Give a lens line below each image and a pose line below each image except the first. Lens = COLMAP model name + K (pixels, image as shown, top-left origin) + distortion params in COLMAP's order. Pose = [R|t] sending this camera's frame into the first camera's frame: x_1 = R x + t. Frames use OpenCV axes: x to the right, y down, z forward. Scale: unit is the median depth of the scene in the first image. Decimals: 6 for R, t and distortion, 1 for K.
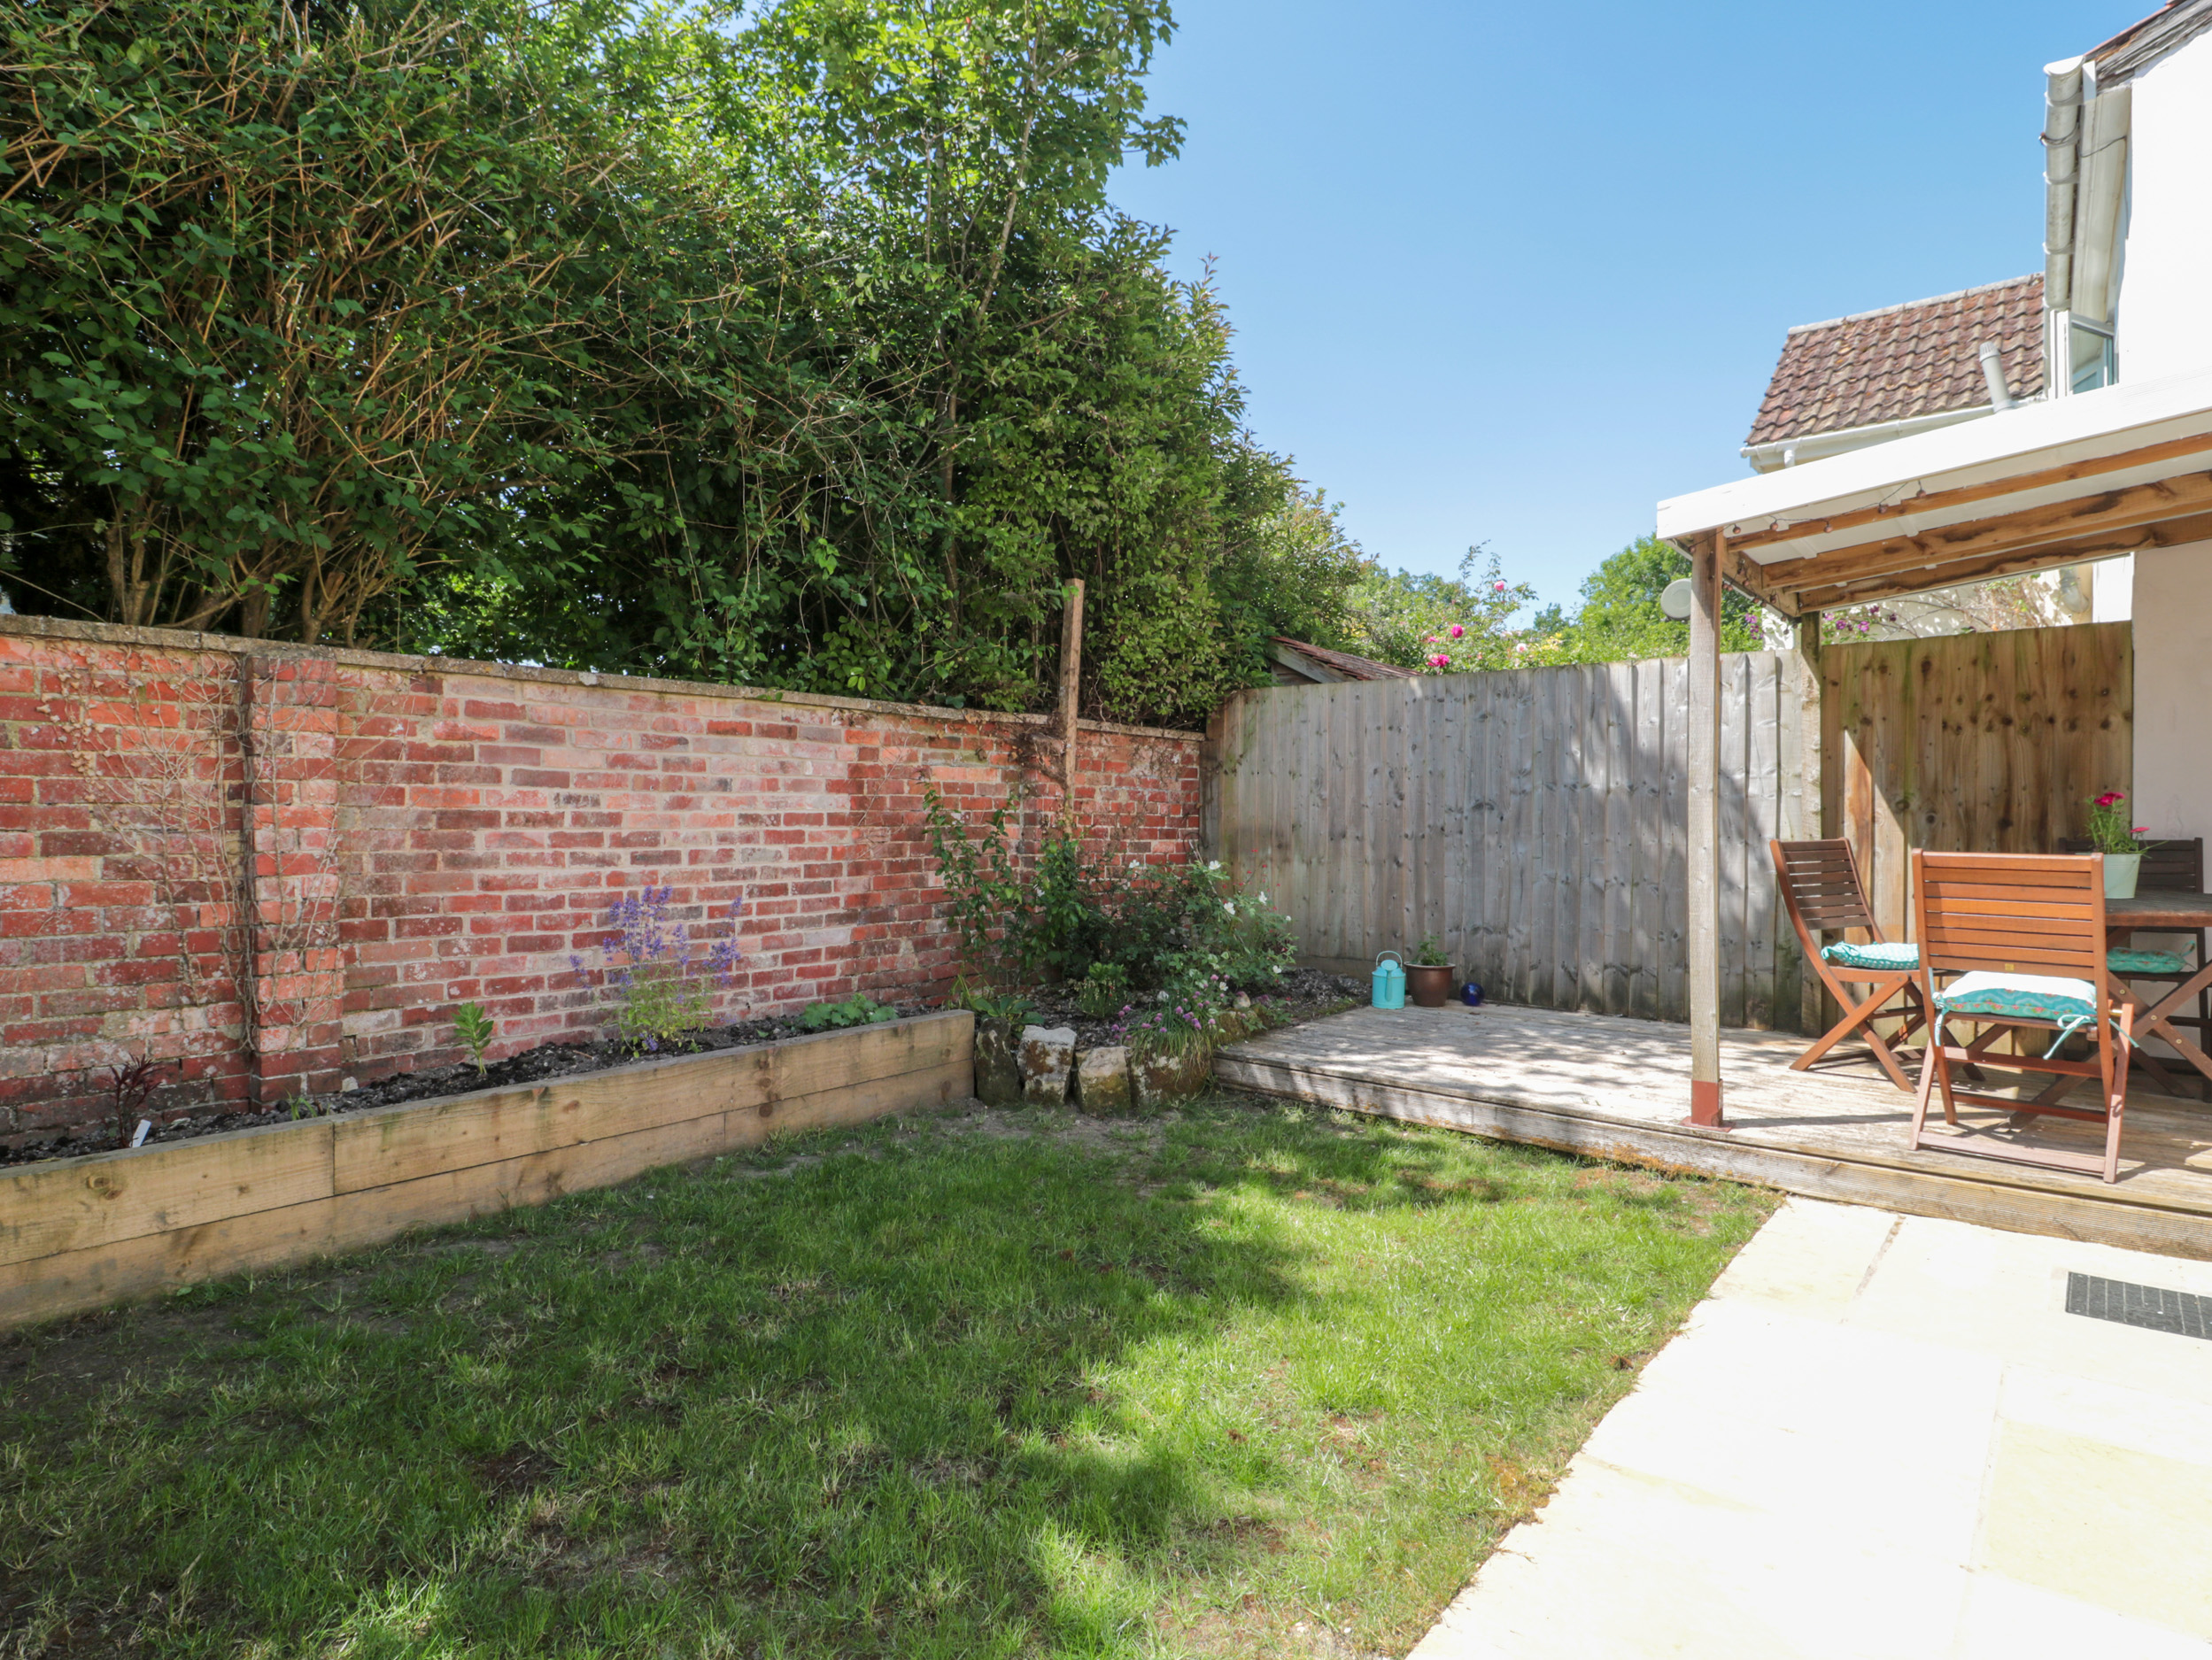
lens RADIAL K [[1171.4, 0, 1105.8], [0, 1171.4, 824.8], [0, 0, 1]] dist [-0.006286, -0.001611]
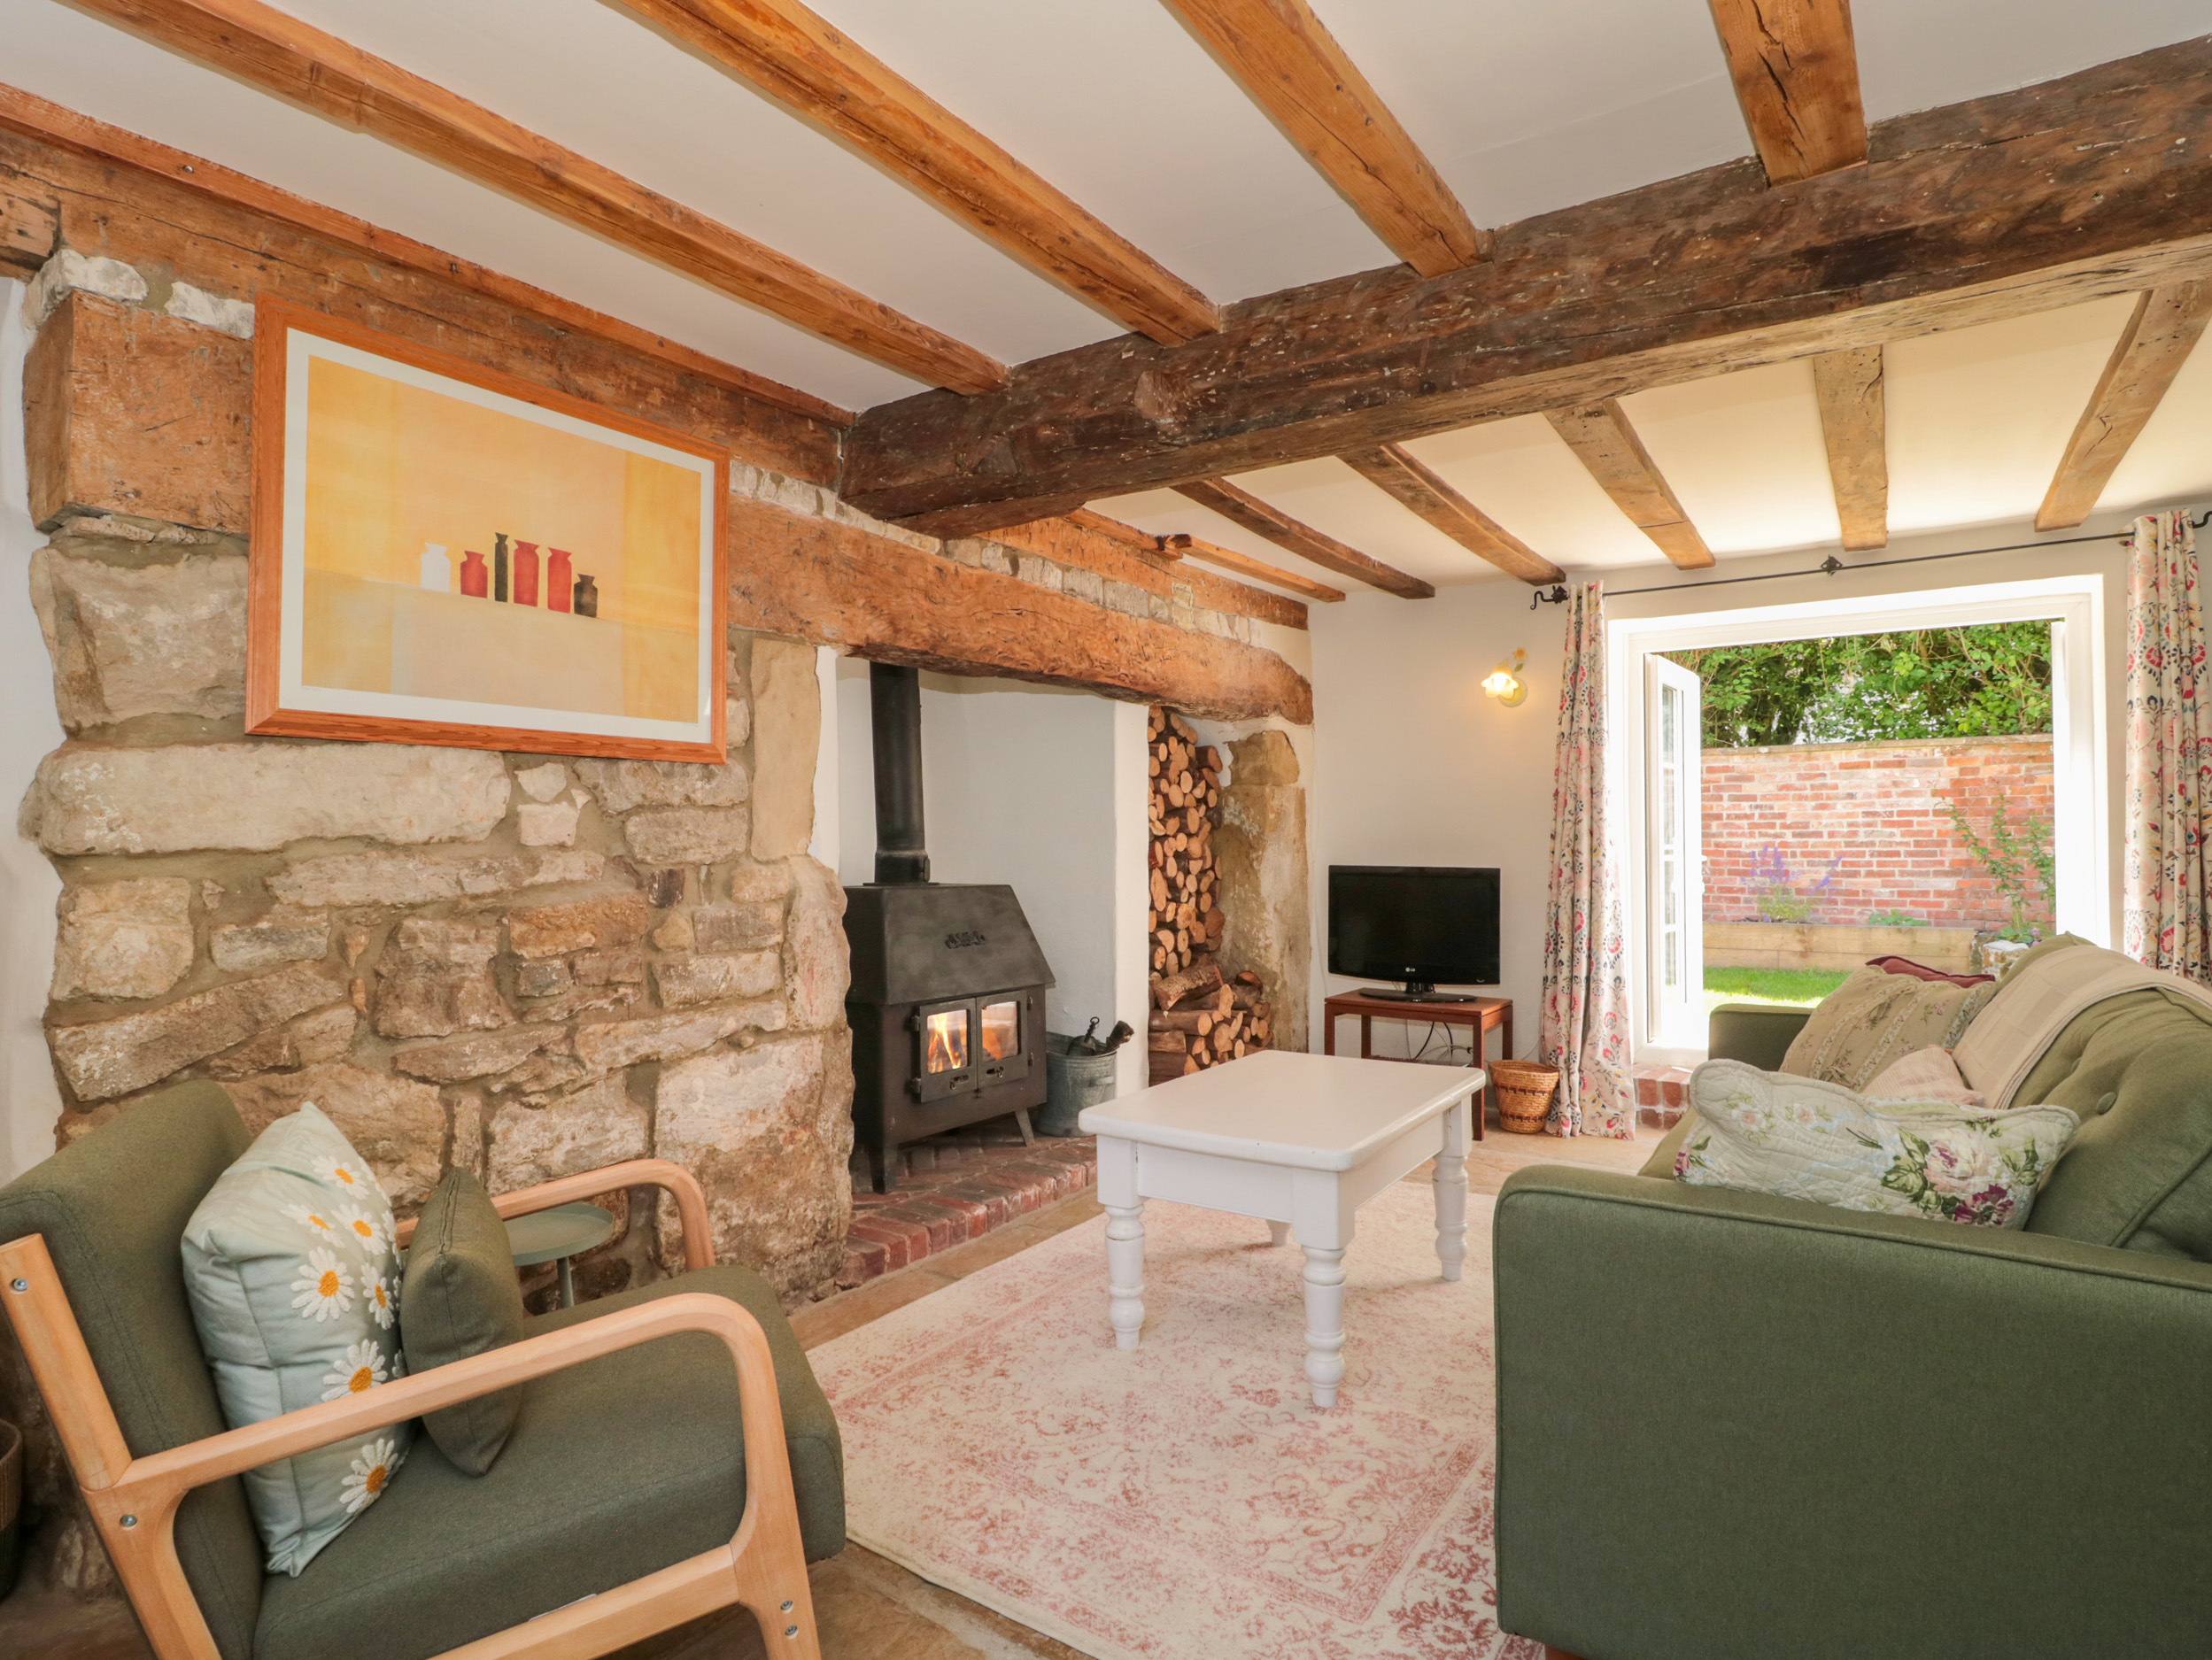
lens RADIAL K [[1171.4, 0, 1106.8], [0, 1171.4, 832.8], [0, 0, 1]] dist [-0.006286, -0.001611]
pose [[0.086940, -0.013872, -0.996117, 1.428737], [0.000187, 0.999903, -0.013909, 0.050309], [0.996214, 0.001023, 0.086934, -0.344109]]
